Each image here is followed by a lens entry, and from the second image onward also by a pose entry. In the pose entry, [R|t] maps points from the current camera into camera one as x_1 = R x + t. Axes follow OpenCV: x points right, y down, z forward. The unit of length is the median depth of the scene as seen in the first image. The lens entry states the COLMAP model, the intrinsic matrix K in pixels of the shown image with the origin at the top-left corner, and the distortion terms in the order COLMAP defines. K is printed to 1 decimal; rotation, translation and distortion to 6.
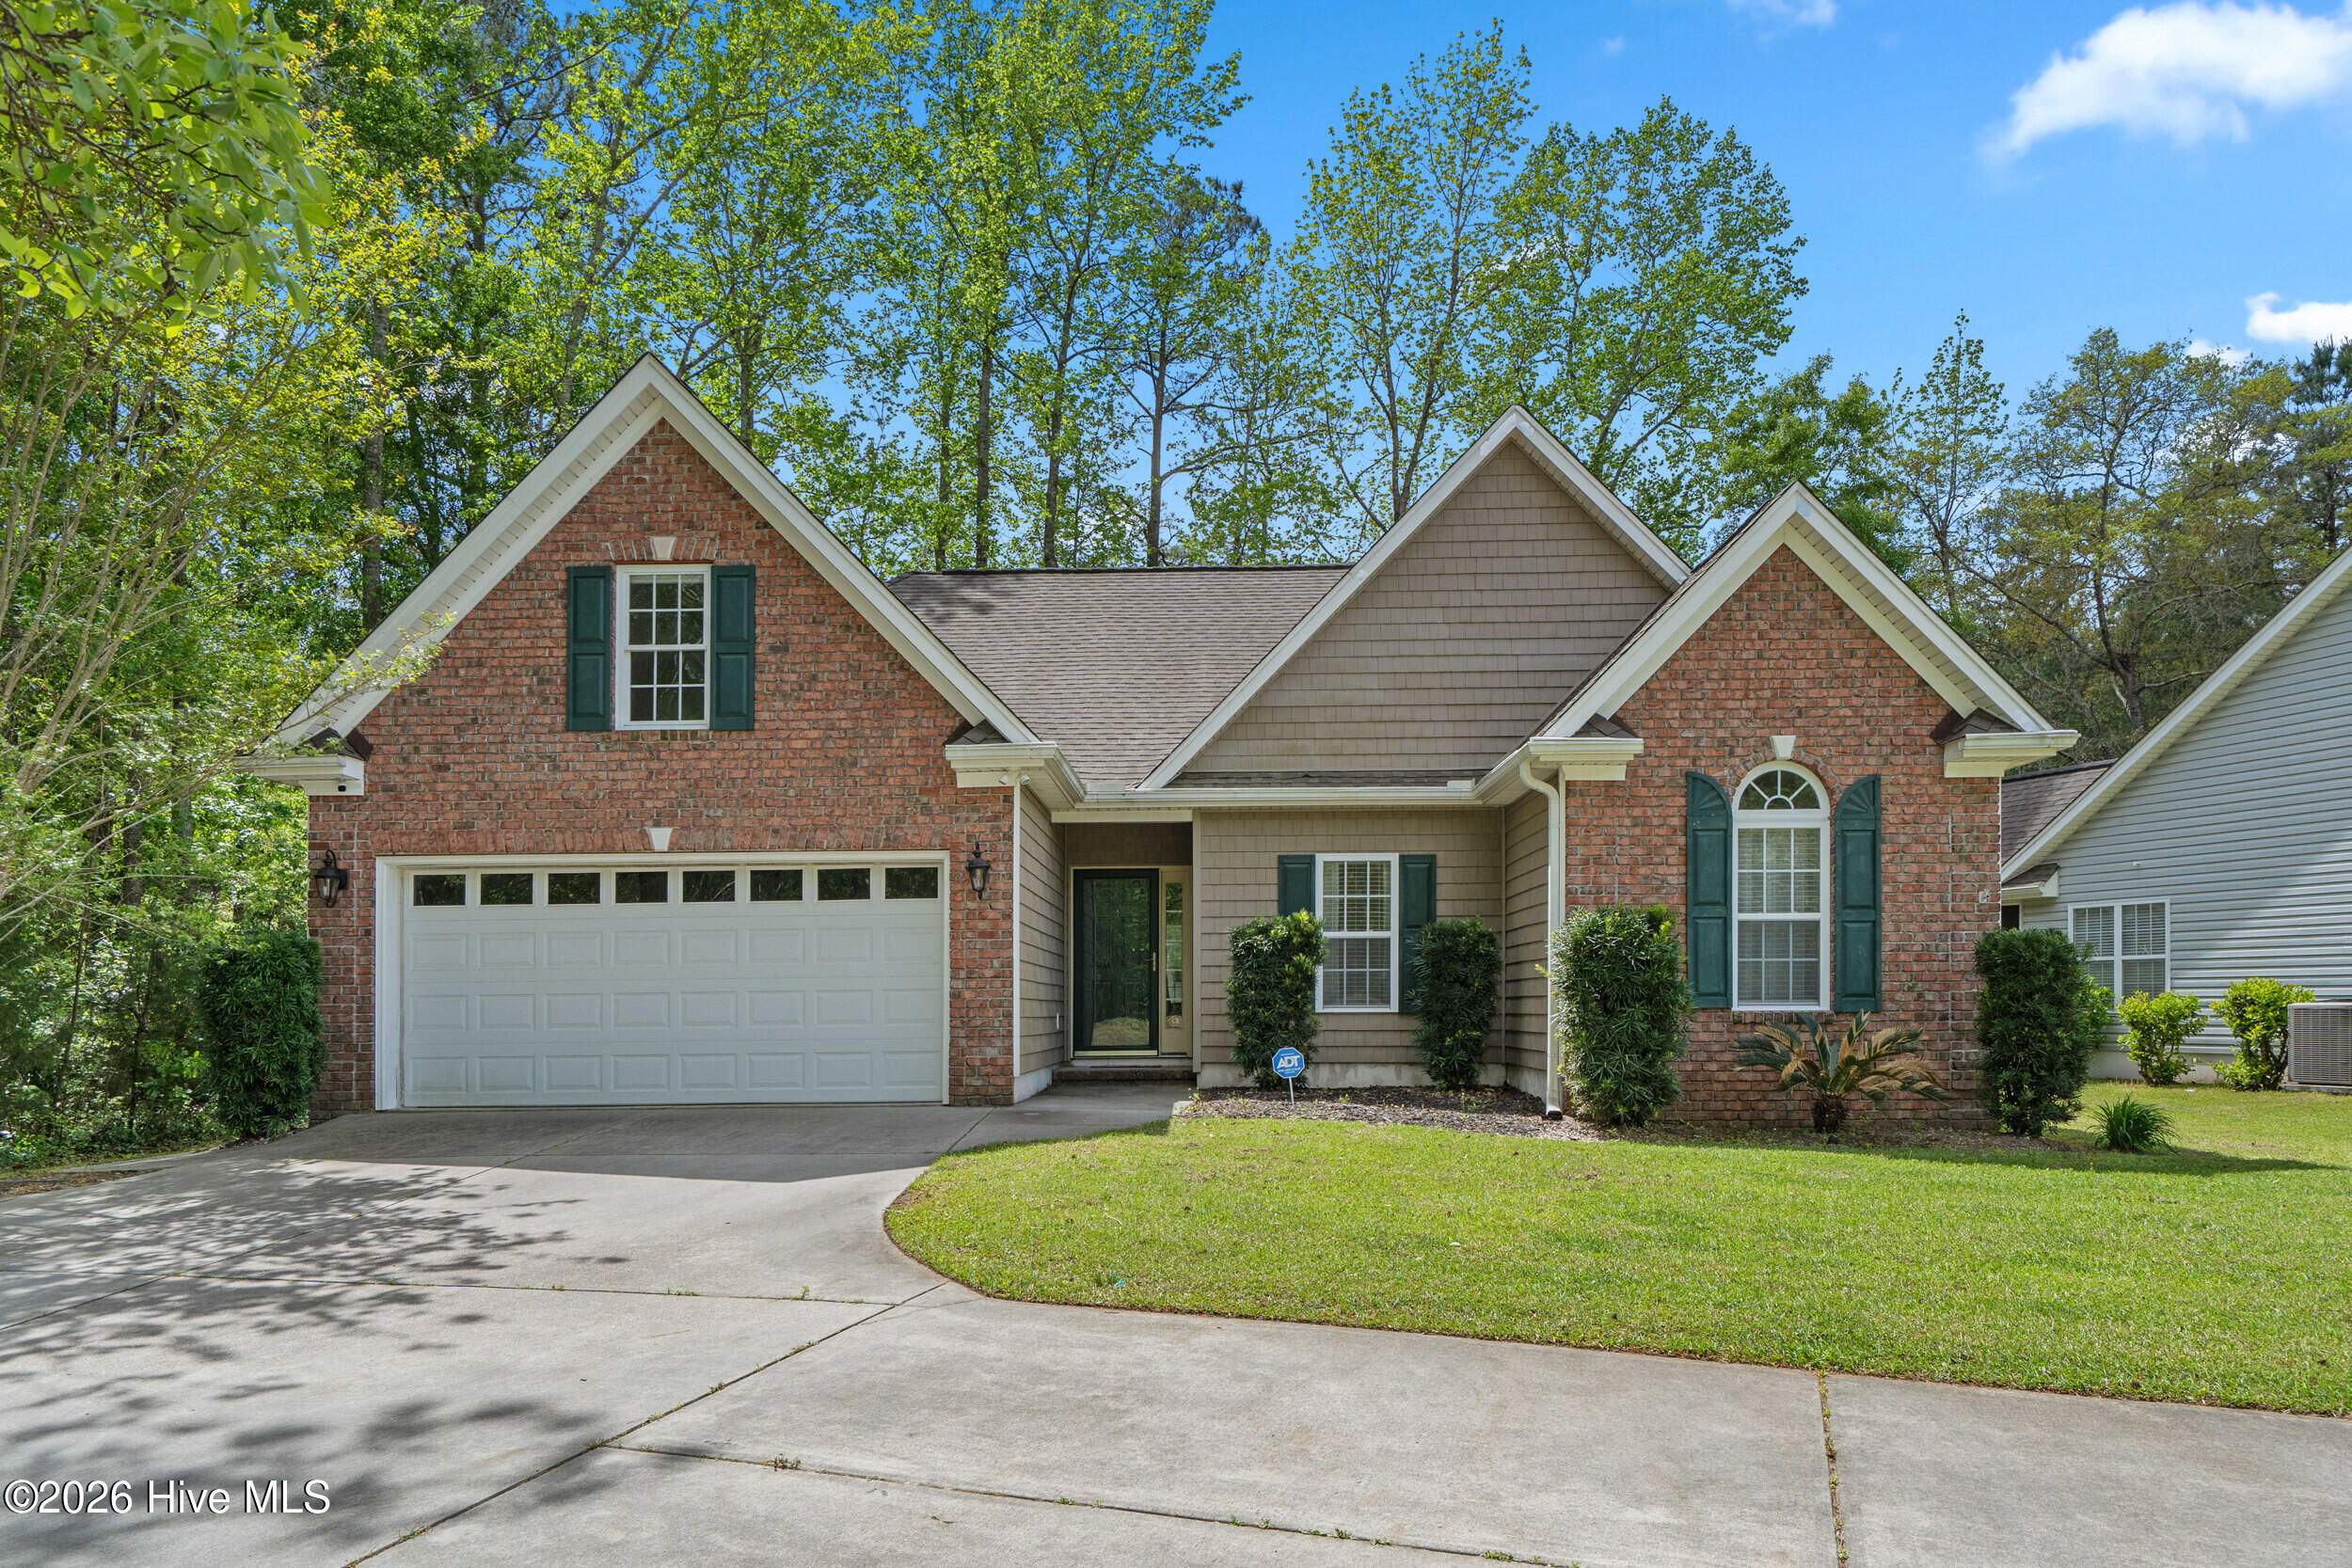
lens RADIAL K [[1594.1, 0, 1176.0], [0, 1594.1, 784.0], [0, 0, 1]] dist [0.019032, -0.009364]
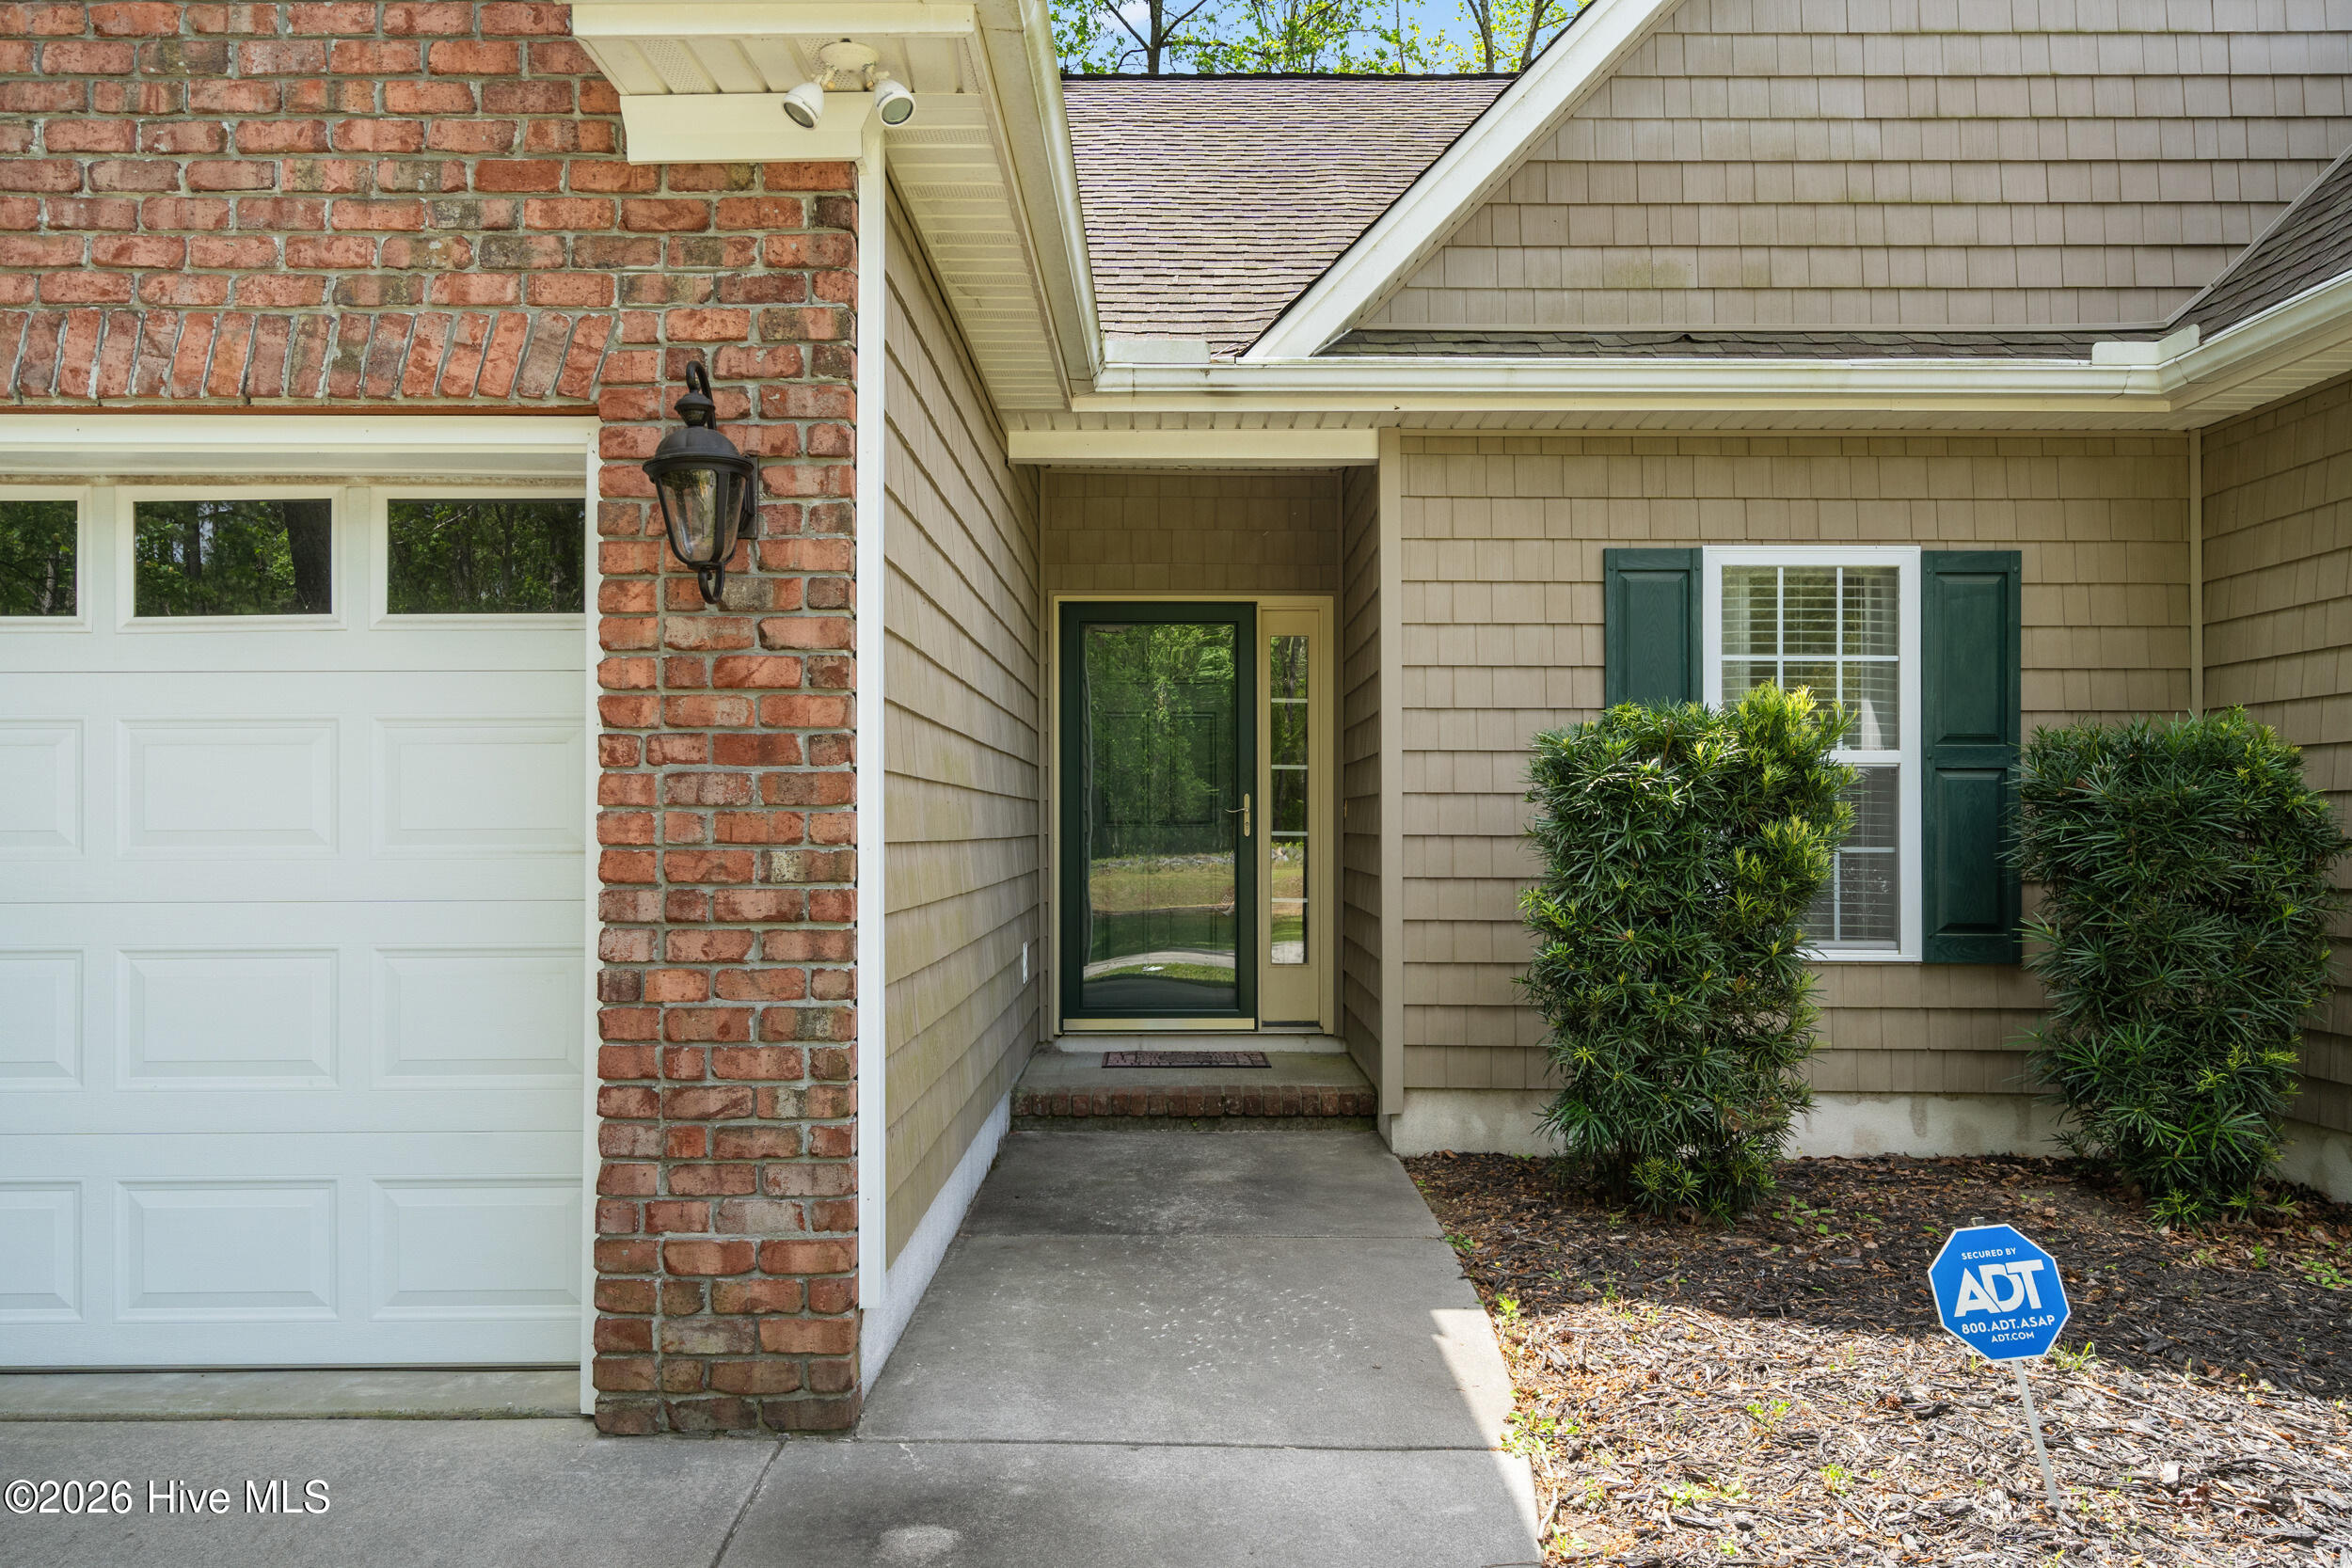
lens RADIAL K [[1594.1, 0, 1176.0], [0, 1594.1, 784.0], [0, 0, 1]] dist [0.019032, -0.009364]
pose [[0.999653, 0.007957, 0.025097, -0.052617], [-0.010747, 0.993529, 0.113073, 0.064538], [-0.024035, -0.113303, 0.993270, 0.681713]]
